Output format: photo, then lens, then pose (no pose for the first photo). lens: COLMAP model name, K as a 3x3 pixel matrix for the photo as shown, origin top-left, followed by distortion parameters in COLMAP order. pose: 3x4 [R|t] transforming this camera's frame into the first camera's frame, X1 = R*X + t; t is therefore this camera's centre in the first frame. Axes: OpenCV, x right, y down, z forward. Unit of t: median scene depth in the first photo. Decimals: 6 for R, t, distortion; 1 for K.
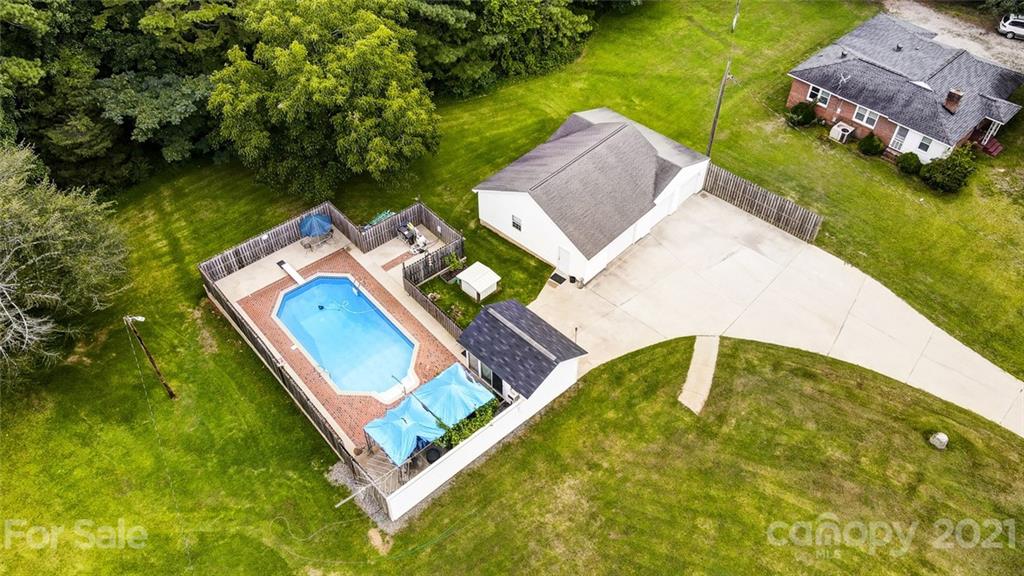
lens RADIAL K [[745.7, 0, 512.0], [0, 745.7, 288.0], [0, 0, 1]] dist [-0.000579, 0.057707]
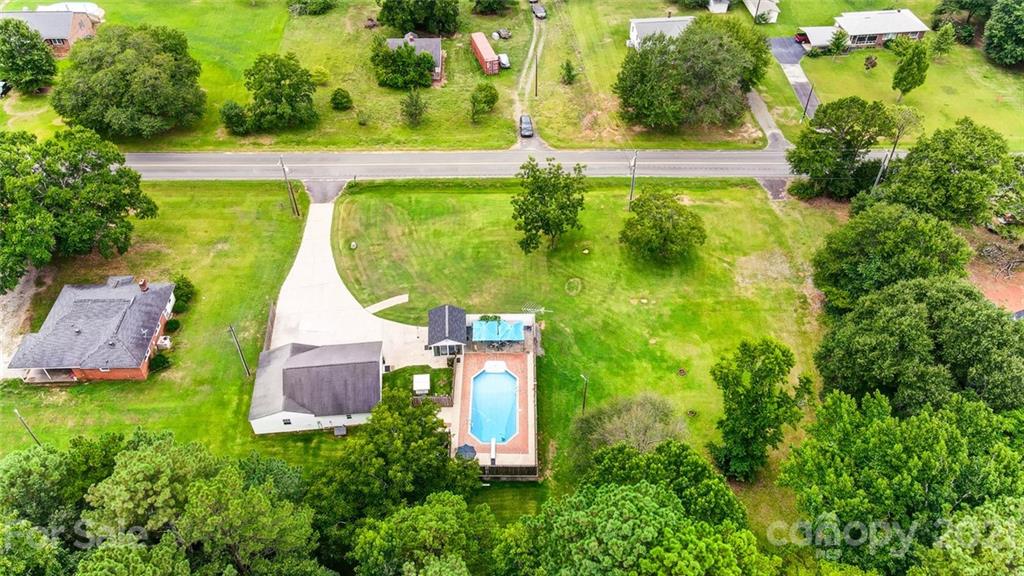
lens RADIAL K [[754.6, 0, 515.1], [0, 754.6, 281.3], [0, 0, 1]] dist [-0.002050, 0.036526]
pose [[-0.755965, -0.469705, 0.455954, -0.912257], [0.464793, 0.105336, 0.879132, -1.505335], [-0.460961, 0.876517, 0.138685, 0.400728]]
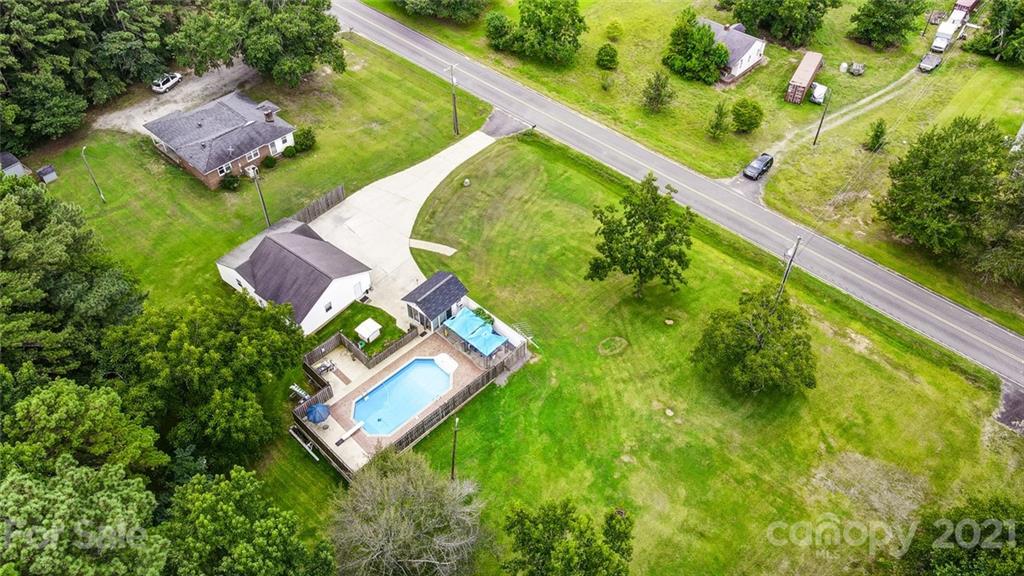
lens RADIAL K [[745.7, 0, 512.0], [0, 745.7, 288.0], [0, 0, 1]] dist [-0.000579, 0.057707]
pose [[-0.079471, -0.718714, 0.690750, -1.087988], [0.709527, 0.445942, 0.545626, -0.692067], [-0.700183, 0.533467, 0.474507, -0.040393]]
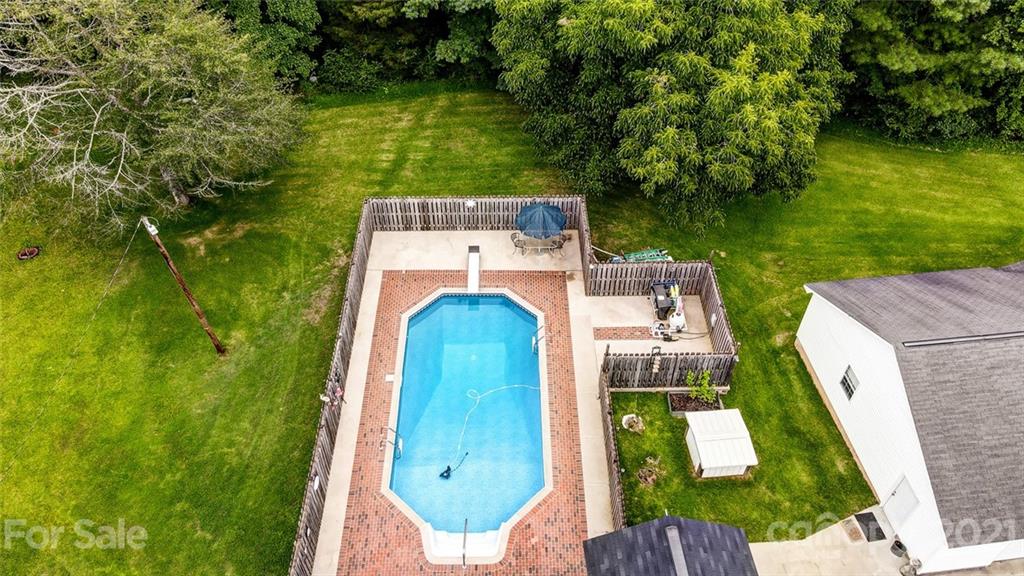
lens RADIAL K [[754.6, 0, 515.1], [0, 754.6, 281.3], [0, 0, 1]] dist [-0.002050, 0.036526]
pose [[0.765935, 0.460994, -0.448139, 0.030881], [-0.465202, 0.878515, 0.108616, -0.098157], [0.443769, 0.125282, 0.887341, 0.427786]]
